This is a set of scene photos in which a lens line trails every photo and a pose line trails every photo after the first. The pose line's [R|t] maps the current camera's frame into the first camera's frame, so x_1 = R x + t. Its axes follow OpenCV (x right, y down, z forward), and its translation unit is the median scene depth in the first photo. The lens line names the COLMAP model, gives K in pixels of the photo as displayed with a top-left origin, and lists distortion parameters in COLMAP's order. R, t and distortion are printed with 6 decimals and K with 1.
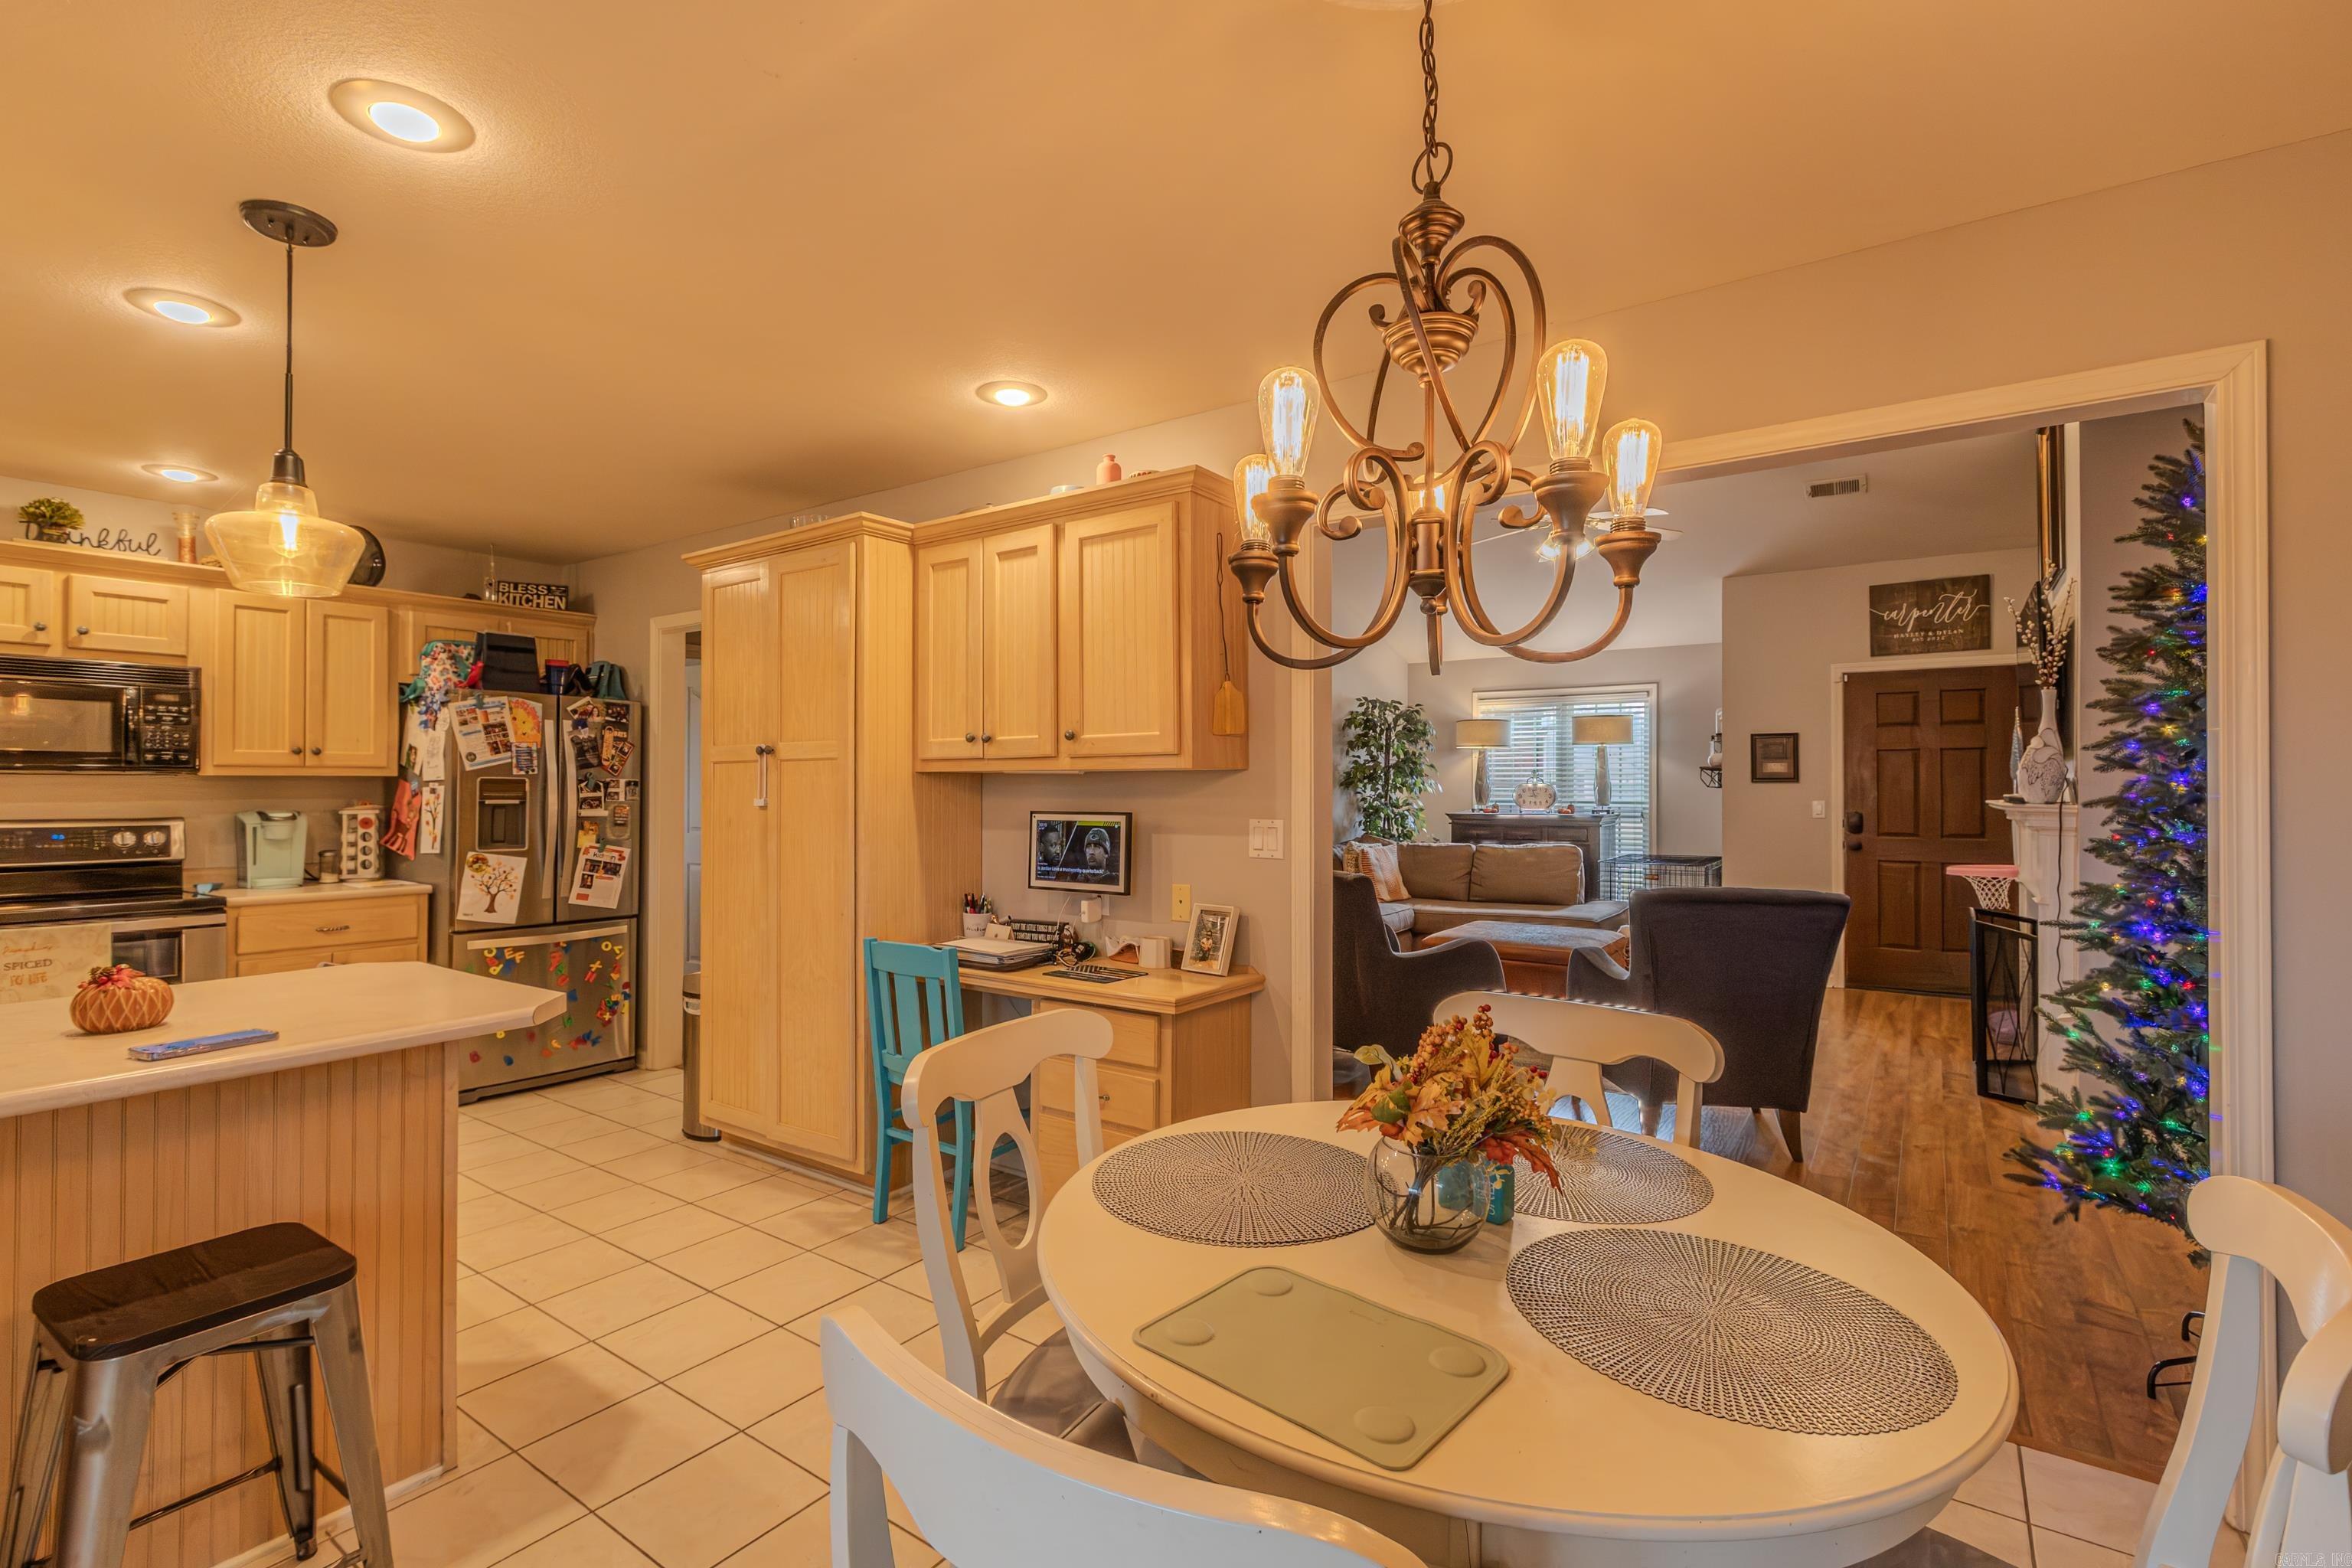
lens RADIAL K [[1077.0, 0, 1162.4], [0, 1077.0, 778.1], [0, 0, 1]] dist [0.001035, -0.000584]
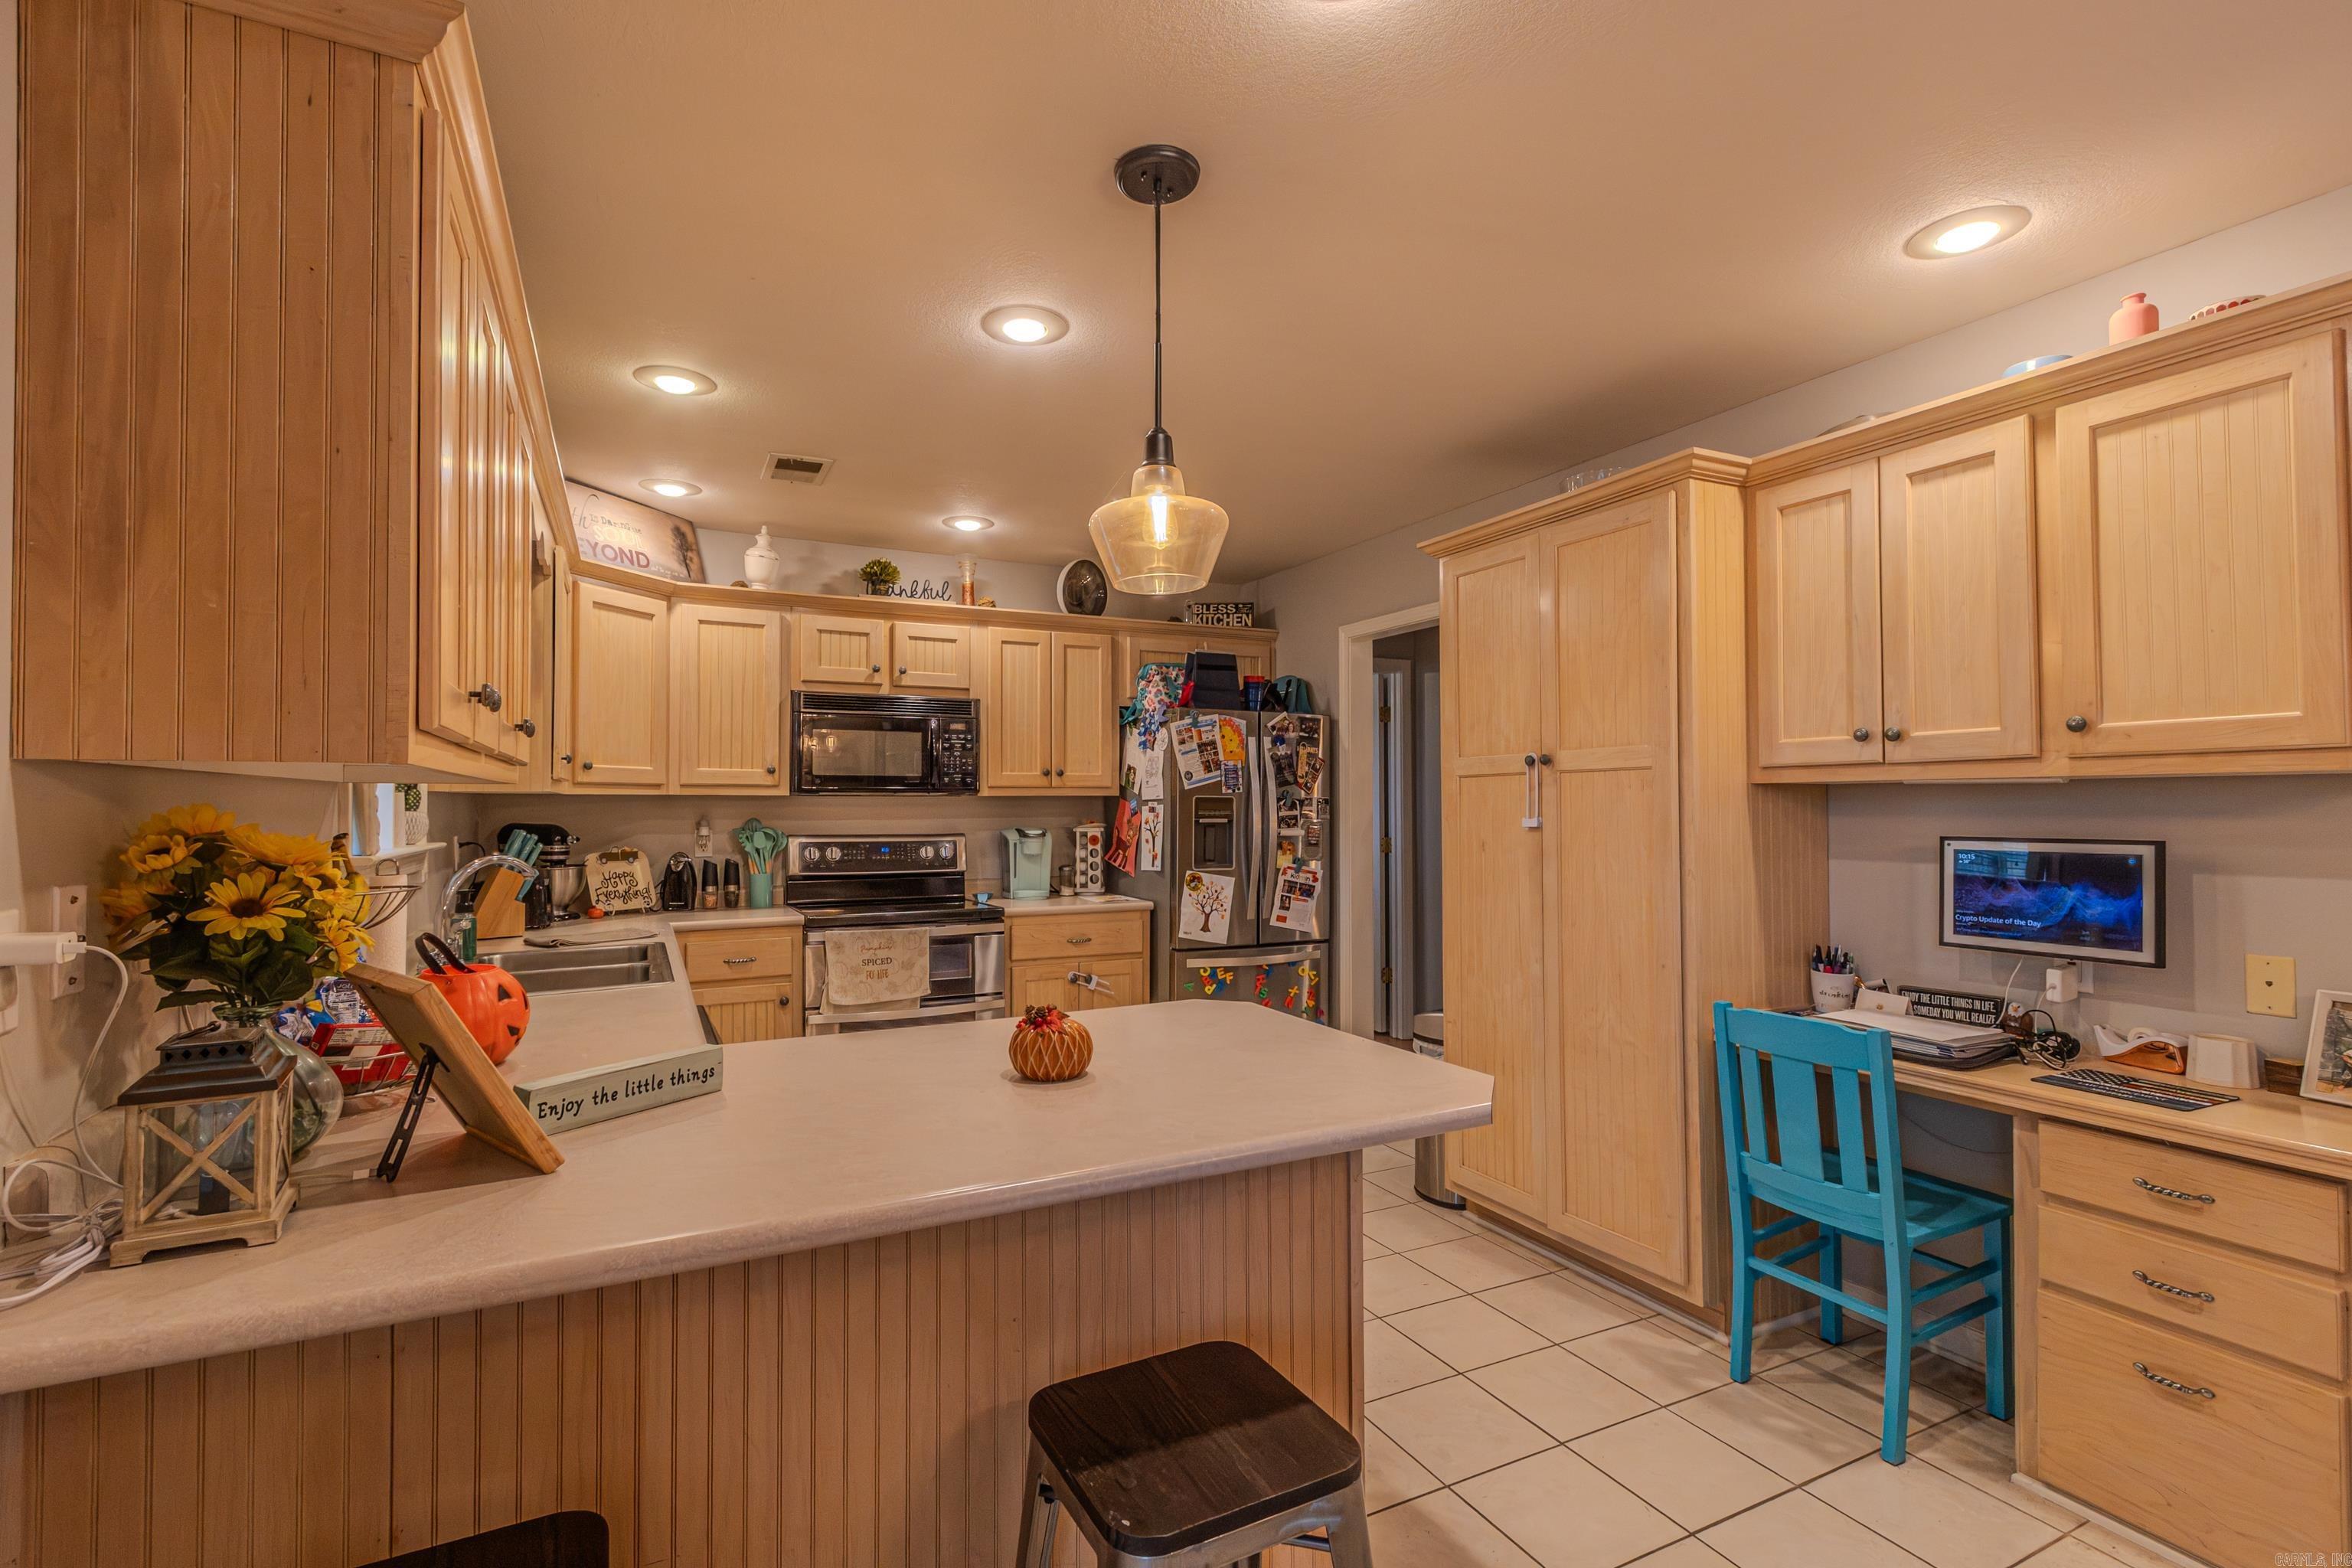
lens RADIAL K [[1079.5, 0, 1166.8], [0, 1079.5, 789.8], [0, 0, 1]] dist [0.001184, -0.001091]
pose [[0.882477, -0.010258, -0.470243, -0.191432], [0.007526, 0.999942, -0.007690, 0.001043], [0.470295, 0.003248, 0.882503, 0.105839]]
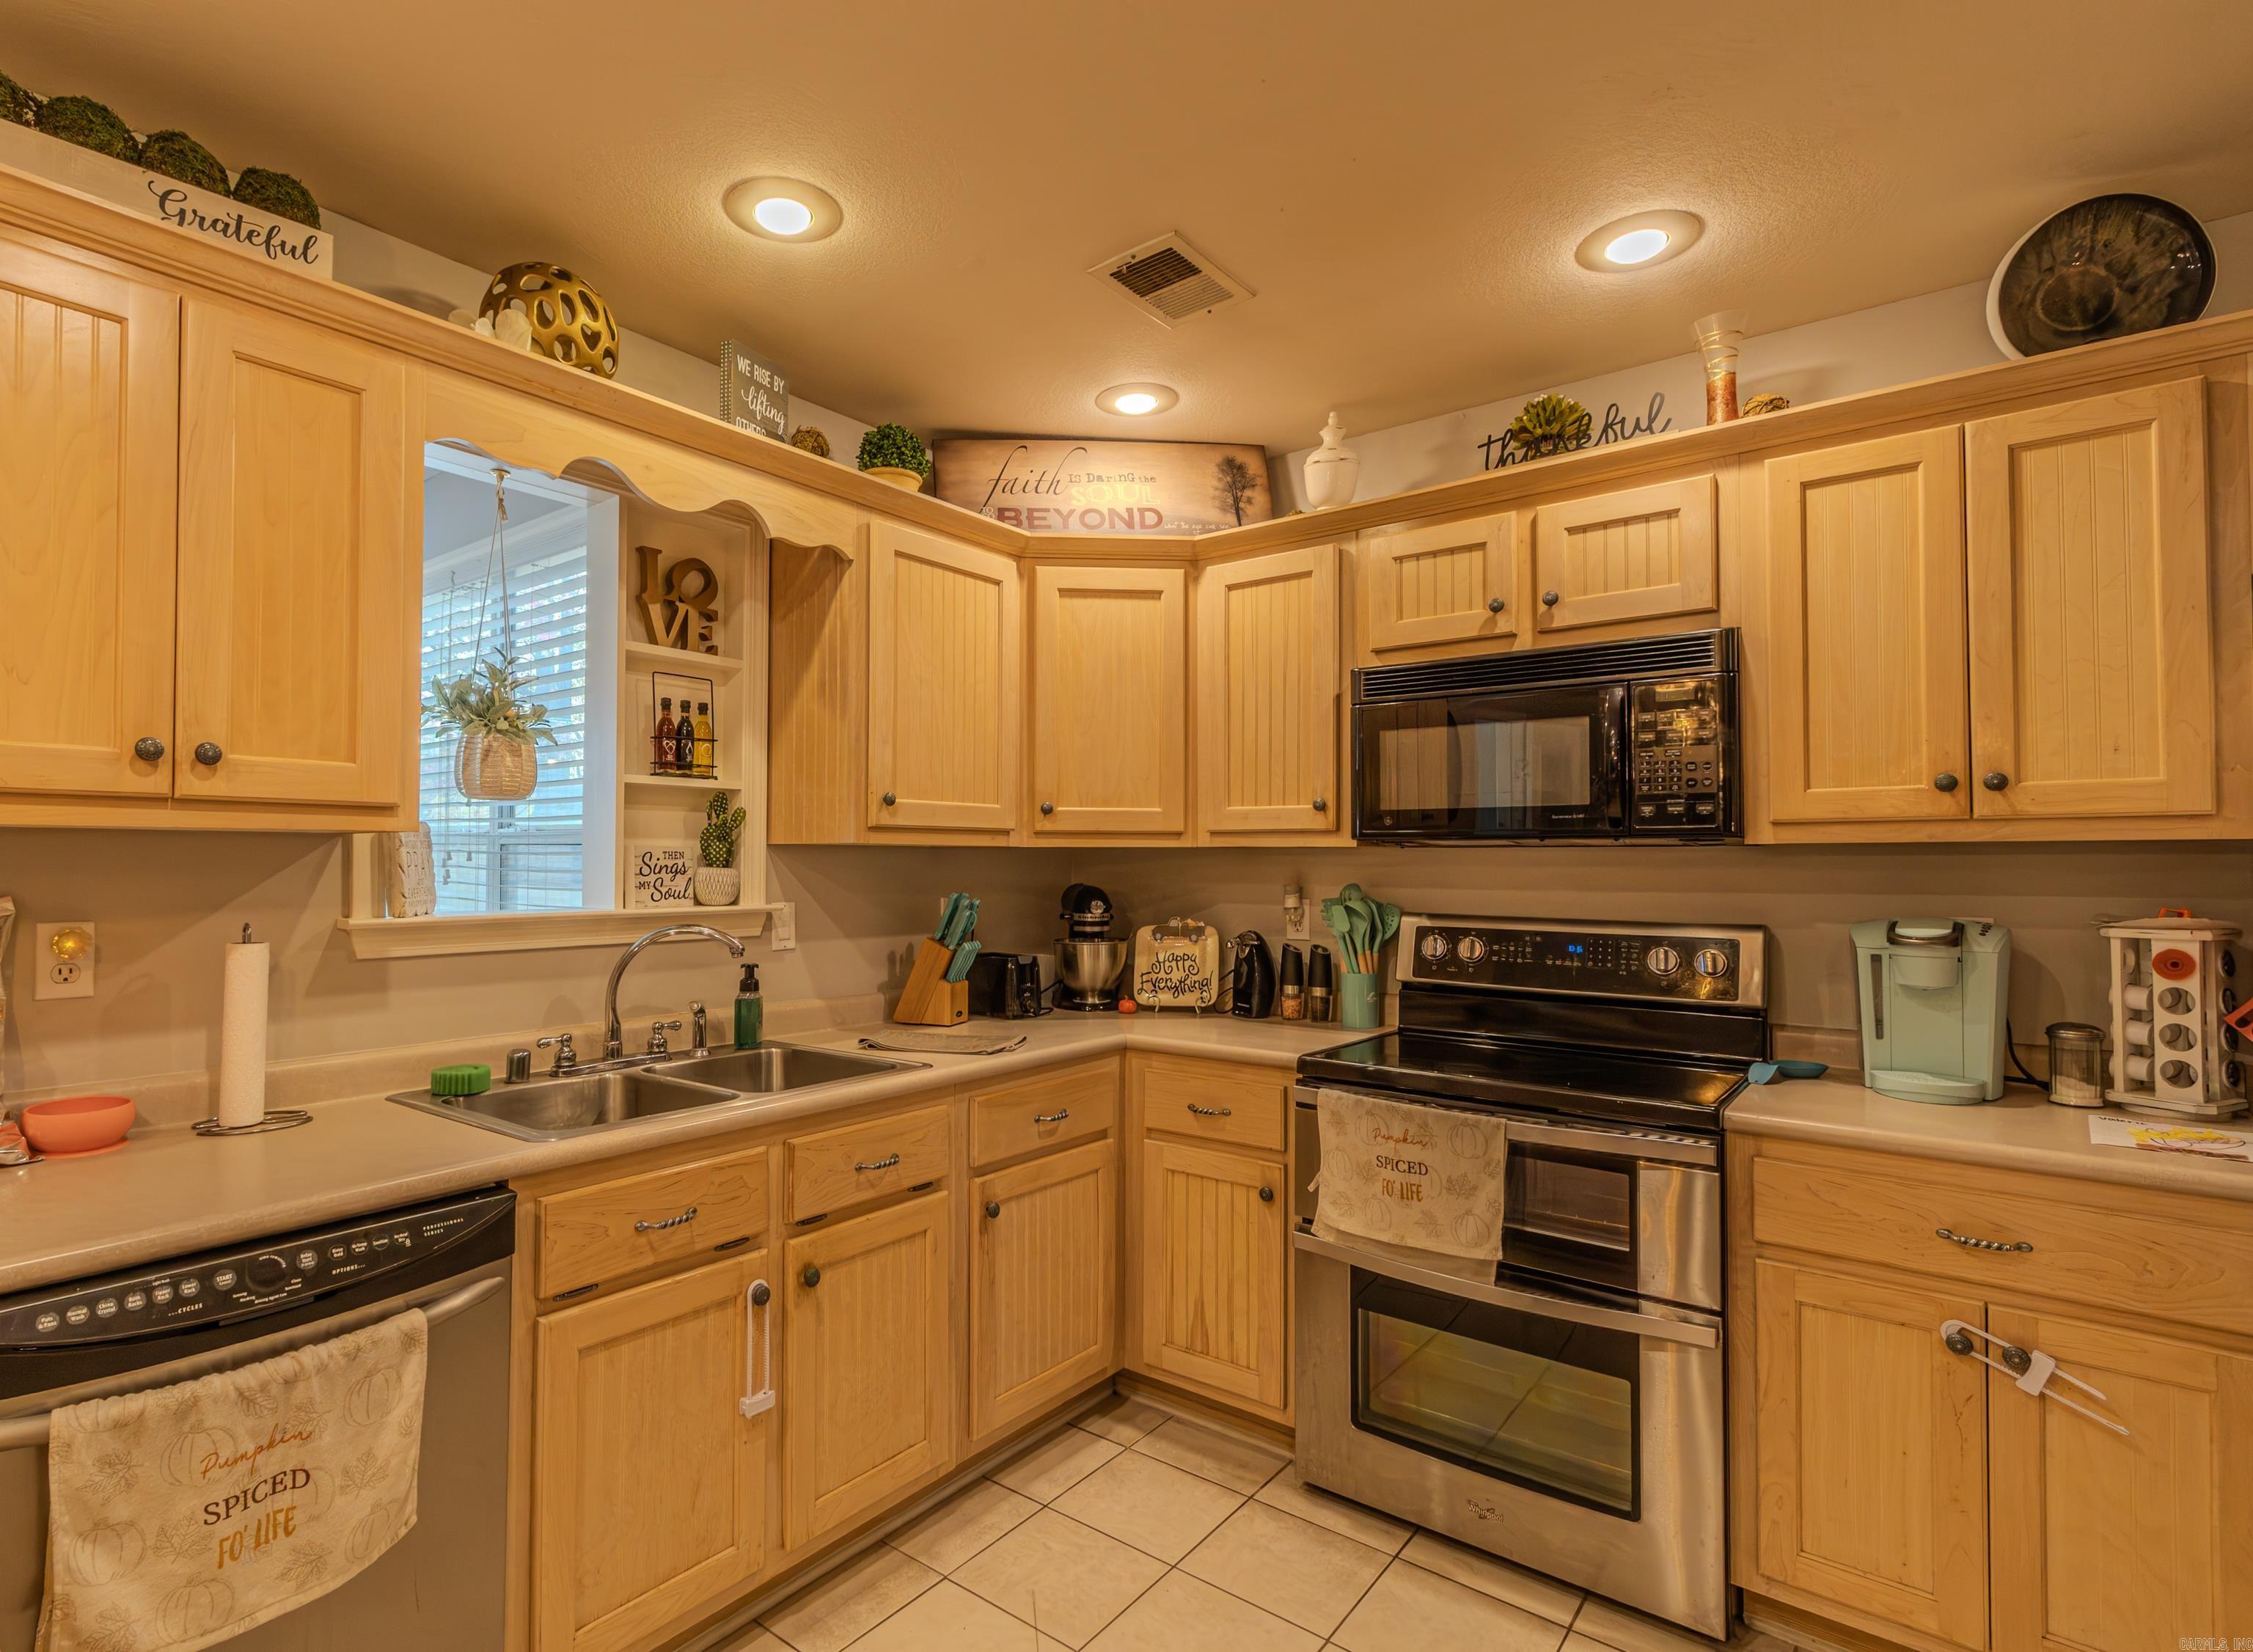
lens RADIAL K [[1121.9, 0, 1001.2], [0, 1121.9, 842.9], [0, 0, 1]] dist [0.002202, -0.001110]
pose [[-0.087887, -0.019749, -0.995935, -0.333121], [0.004511, 0.999785, -0.020223, 0.005532], [0.996120, -0.006270, -0.087779, 0.673466]]
